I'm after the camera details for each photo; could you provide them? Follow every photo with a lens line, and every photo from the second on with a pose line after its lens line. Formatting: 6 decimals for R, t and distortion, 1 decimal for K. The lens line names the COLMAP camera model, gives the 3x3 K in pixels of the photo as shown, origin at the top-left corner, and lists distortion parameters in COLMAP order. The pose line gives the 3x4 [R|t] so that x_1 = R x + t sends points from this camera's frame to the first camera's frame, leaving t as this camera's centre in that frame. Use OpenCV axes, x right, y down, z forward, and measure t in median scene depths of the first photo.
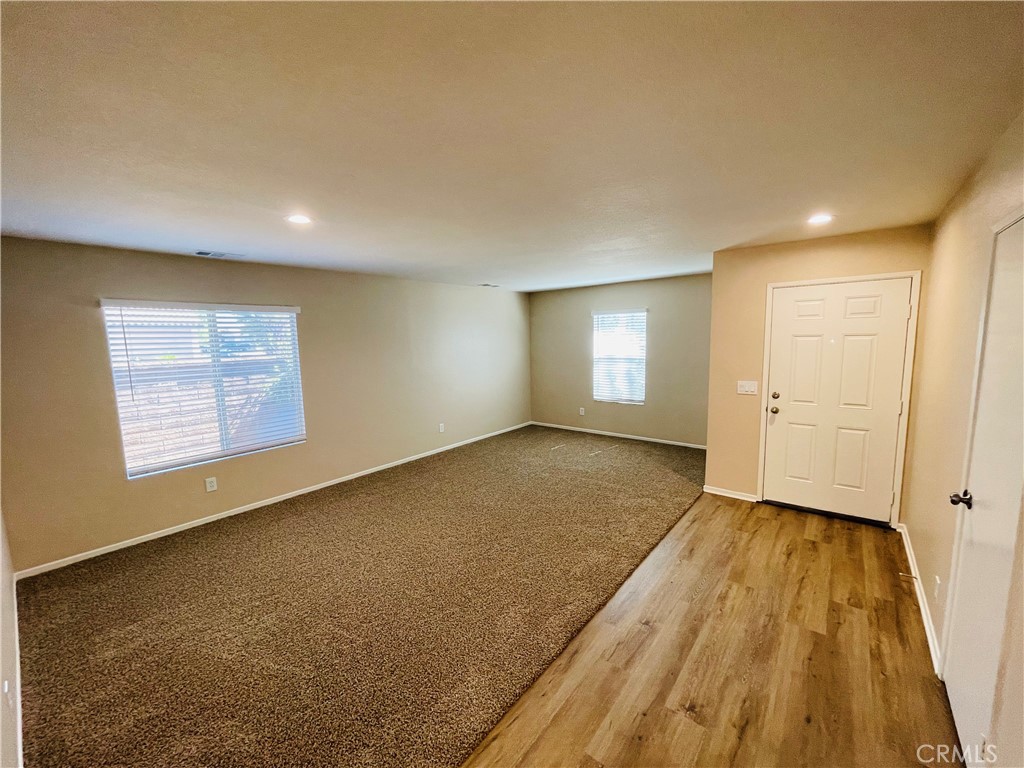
lens RADIAL K [[414.8, 0, 501.7], [0, 414.8, 385.6], [0, 0, 1]] dist [-0.003924, 0.003409]
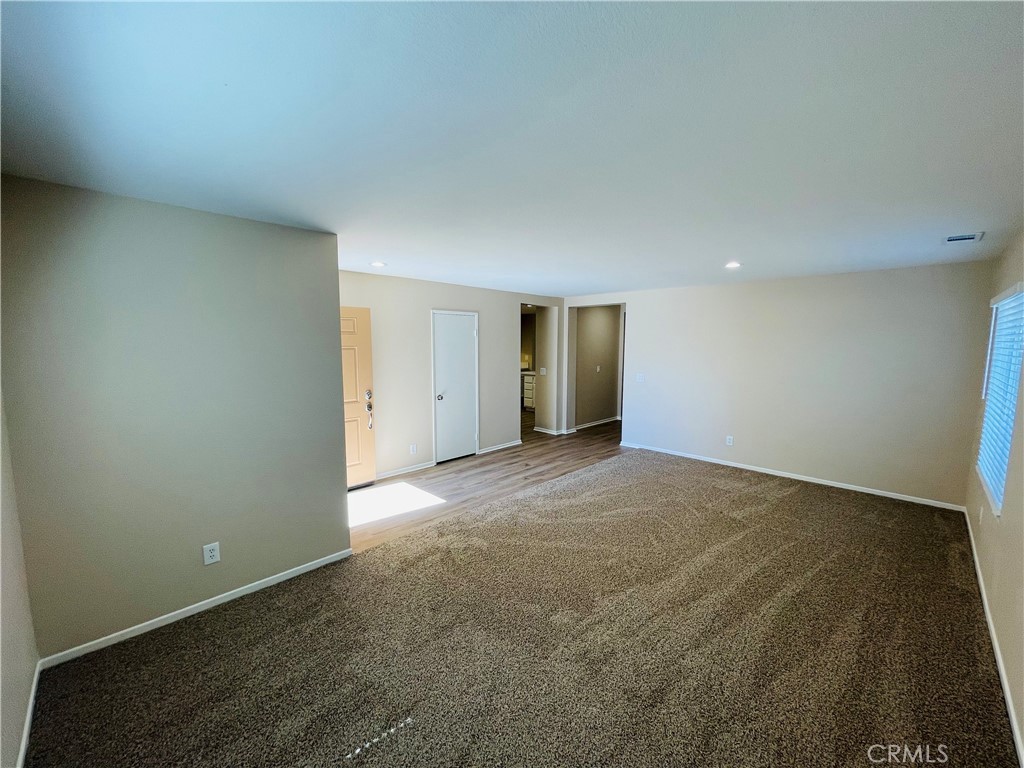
lens RADIAL K [[414.8, 0, 509.9], [0, 414.8, 385.0], [0, 0, 1]] dist [-0.003924, 0.003409]
pose [[-0.996926, 0.006016, 0.078115, 0.187430], [0.023776, 0.973257, 0.228485, -0.270740], [-0.074651, 0.229640, -0.970408, 2.097422]]
